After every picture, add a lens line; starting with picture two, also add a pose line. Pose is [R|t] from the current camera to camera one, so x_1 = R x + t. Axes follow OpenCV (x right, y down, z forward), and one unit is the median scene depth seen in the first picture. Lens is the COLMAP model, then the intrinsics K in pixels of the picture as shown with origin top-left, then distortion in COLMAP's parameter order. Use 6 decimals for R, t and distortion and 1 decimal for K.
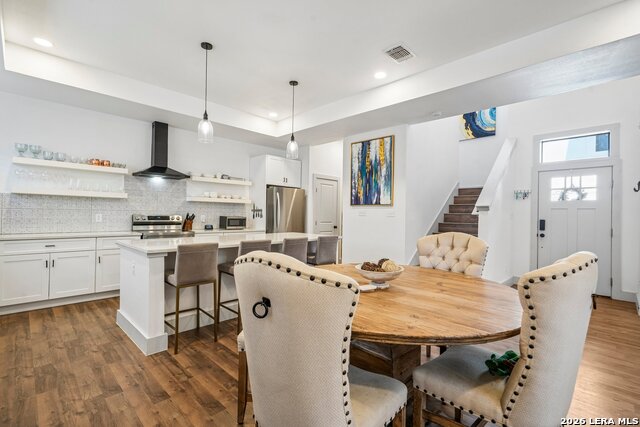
lens RADIAL K [[294.1, 0, 321.1], [0, 294.1, 214.3], [0, 0, 1]] dist [0.011657, 0.000878]
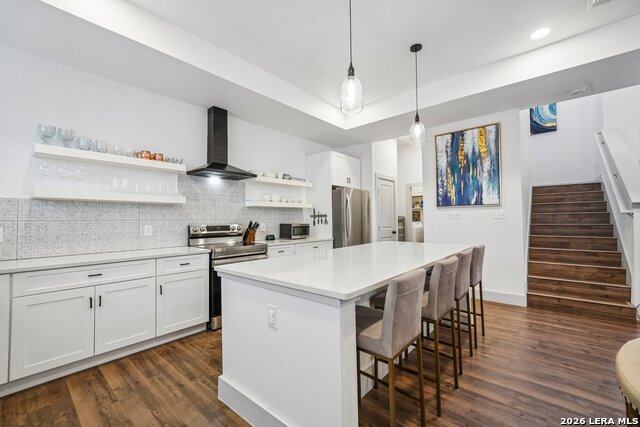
lens RADIAL K [[270.1, 0, 322.2], [0, 270.1, 214.4], [0, 0, 1]] dist [0.003165, 0.000818]
pose [[0.997572, -0.025528, 0.064801, -0.318739], [0.026768, 0.999473, -0.018343, -0.003615], [-0.064299, 0.020033, 0.997730, 0.258935]]
